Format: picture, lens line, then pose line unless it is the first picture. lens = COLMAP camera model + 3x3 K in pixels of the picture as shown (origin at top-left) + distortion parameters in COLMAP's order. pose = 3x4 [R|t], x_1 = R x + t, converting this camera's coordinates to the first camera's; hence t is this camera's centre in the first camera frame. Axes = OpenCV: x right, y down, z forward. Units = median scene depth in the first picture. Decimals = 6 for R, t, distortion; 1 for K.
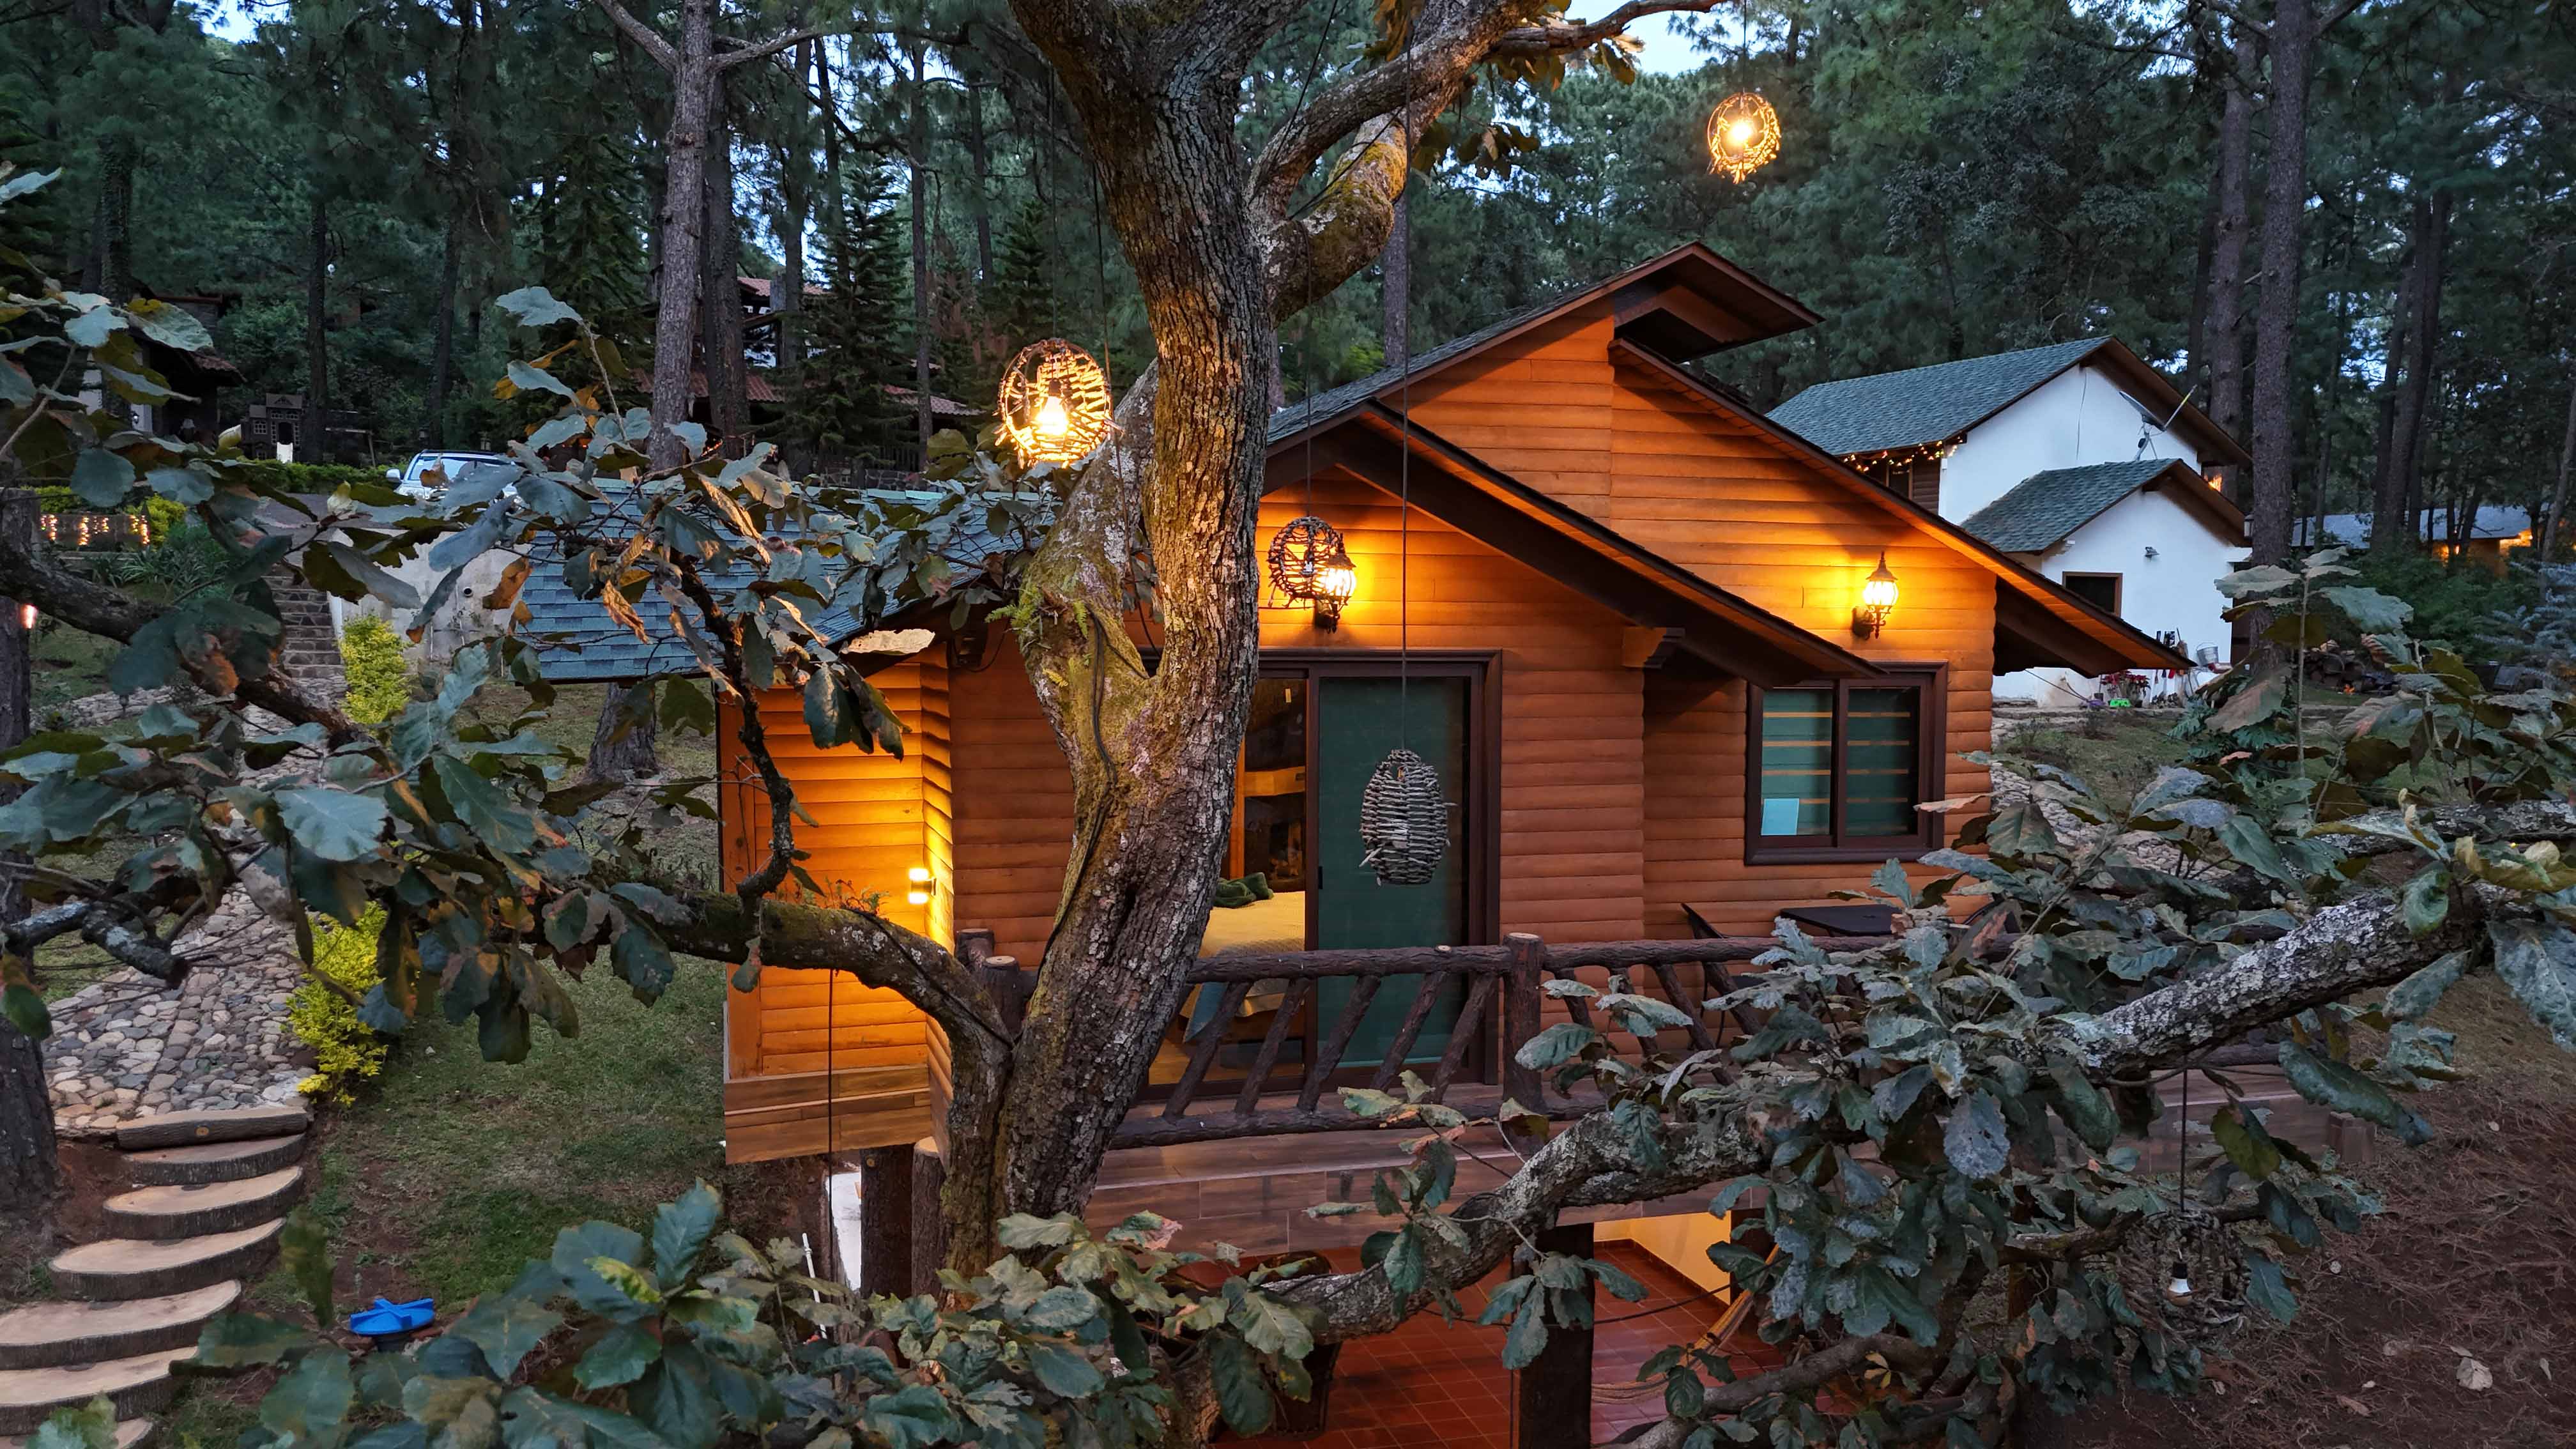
lens RADIAL K [[1853.7, 0, 1297.2], [0, 1853.7, 725.0], [0, 0, 1]] dist [0.013758, 0.002122]
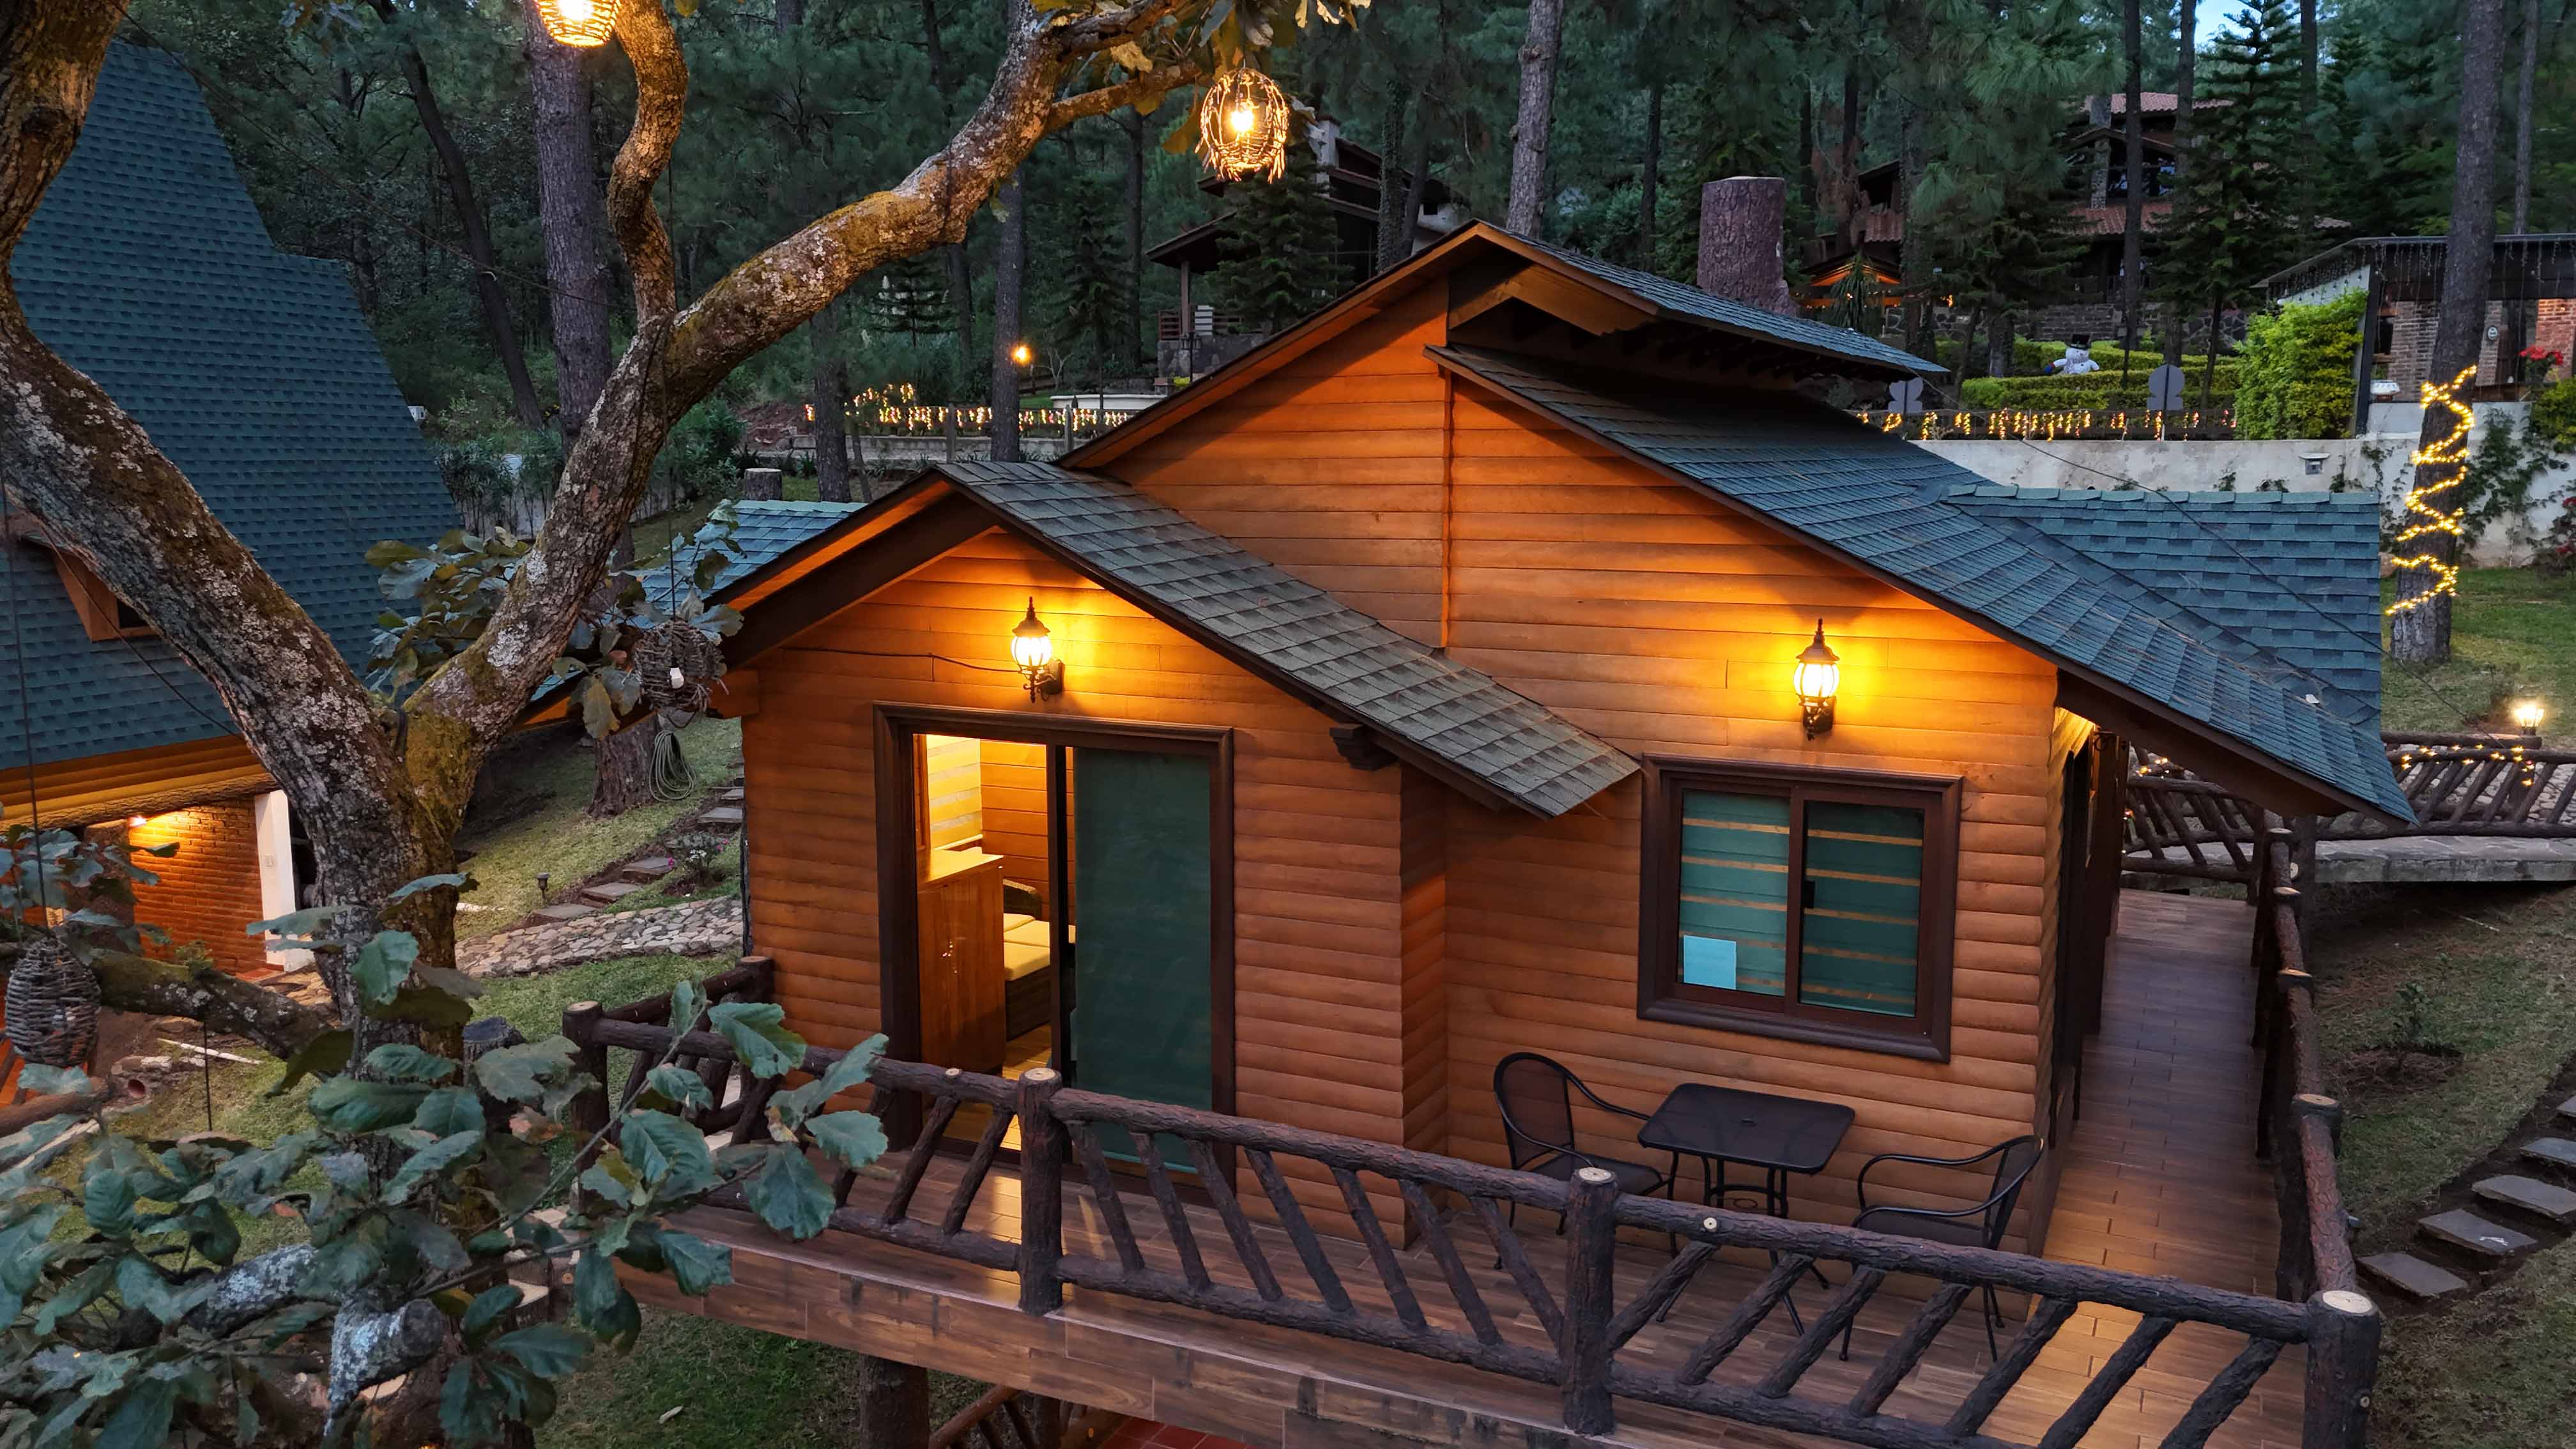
lens RADIAL K [[1853.7, 0, 1296.6], [0, 1853.7, 722.8], [0, 0, 1]] dist [0.013758, 0.002122]
pose [[0.742344, 0.089684, -0.663989, 0.644145], [-0.030626, 0.994507, 0.100087, -0.119862], [0.669318, -0.053964, 0.741013, 0.348010]]
